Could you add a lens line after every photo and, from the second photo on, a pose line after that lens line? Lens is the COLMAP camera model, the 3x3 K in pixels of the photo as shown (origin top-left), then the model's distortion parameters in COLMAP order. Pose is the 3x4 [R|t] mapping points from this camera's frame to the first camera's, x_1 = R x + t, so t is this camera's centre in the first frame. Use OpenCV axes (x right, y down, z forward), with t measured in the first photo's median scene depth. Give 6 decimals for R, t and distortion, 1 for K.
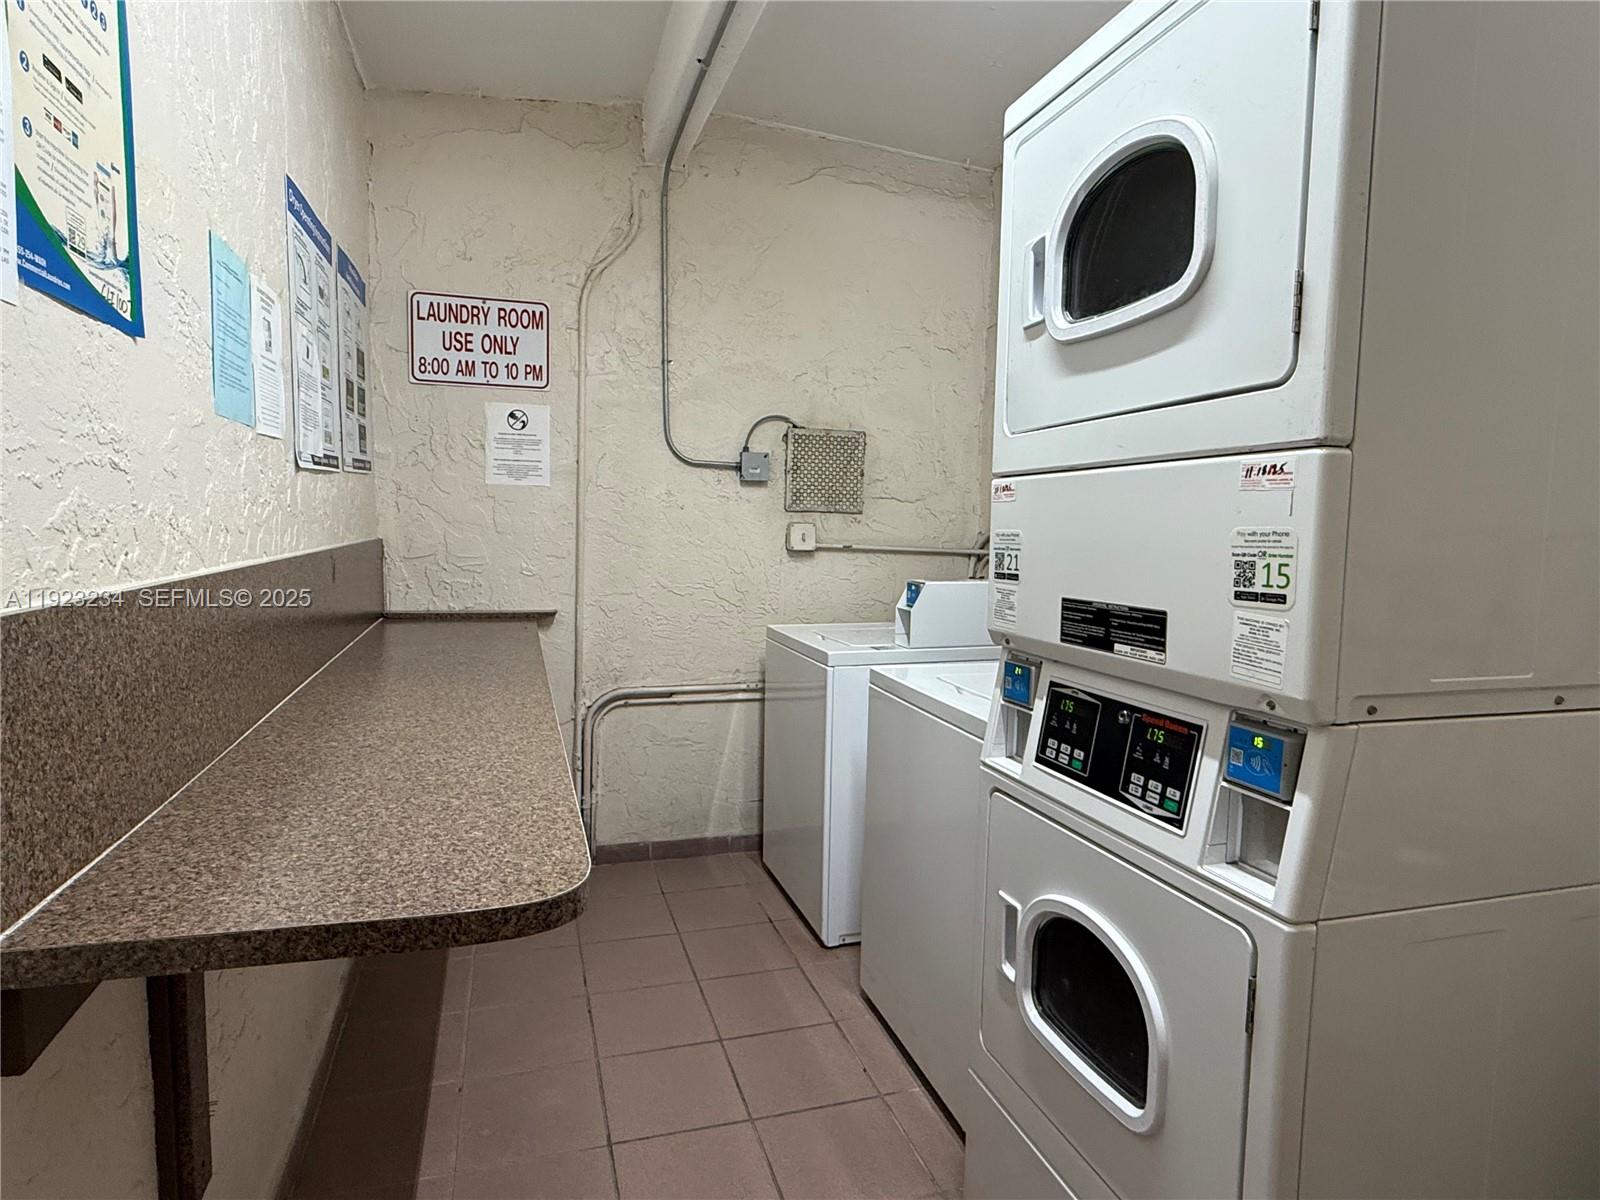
lens RADIAL K [[905.8, 0, 783.3], [0, 905.8, 601.7], [0, 0, 1]] dist [0.001025, -0.000389]
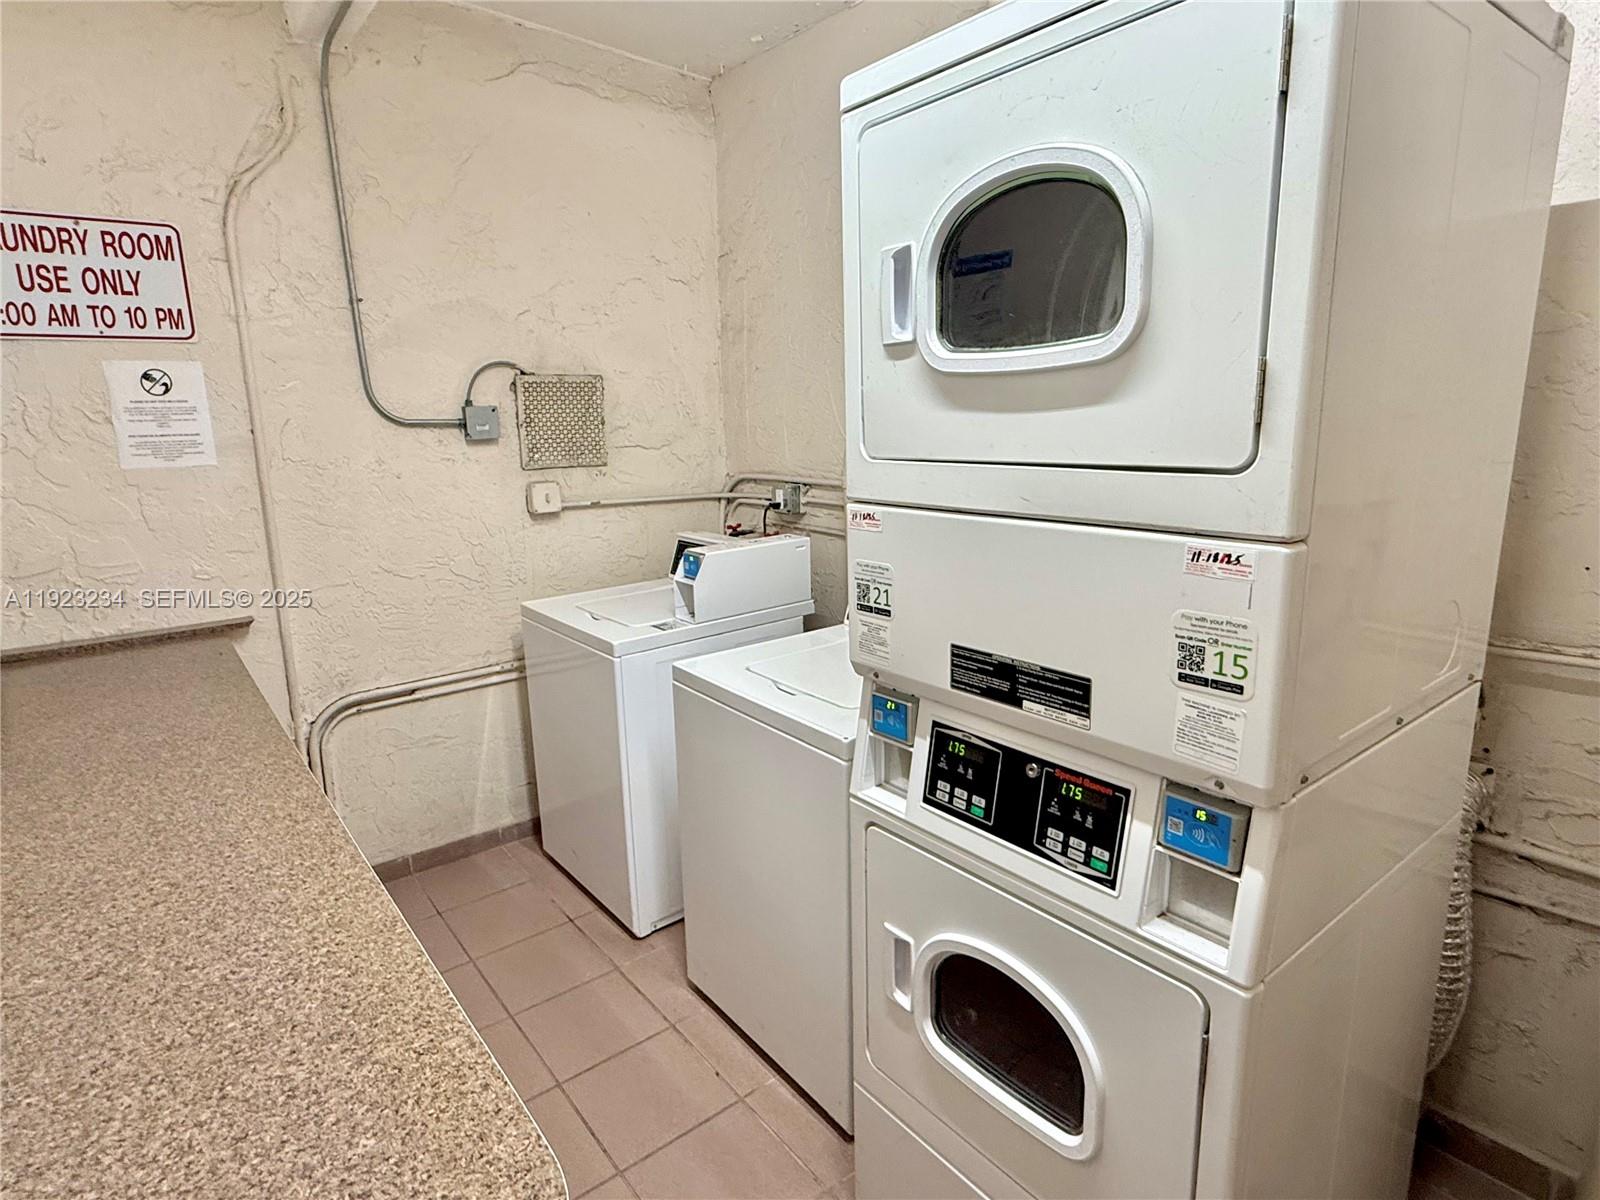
lens RADIAL K [[886.2, 0, 793.6], [0, 886.2, 597.1], [0, 0, 1]] dist [0.003151, -0.002054]
pose [[0.930345, -0.119383, 0.346707, -0.091643], [0.074012, 0.987193, 0.141321, -0.109764], [-0.359138, -0.105817, 0.927266, 0.111126]]
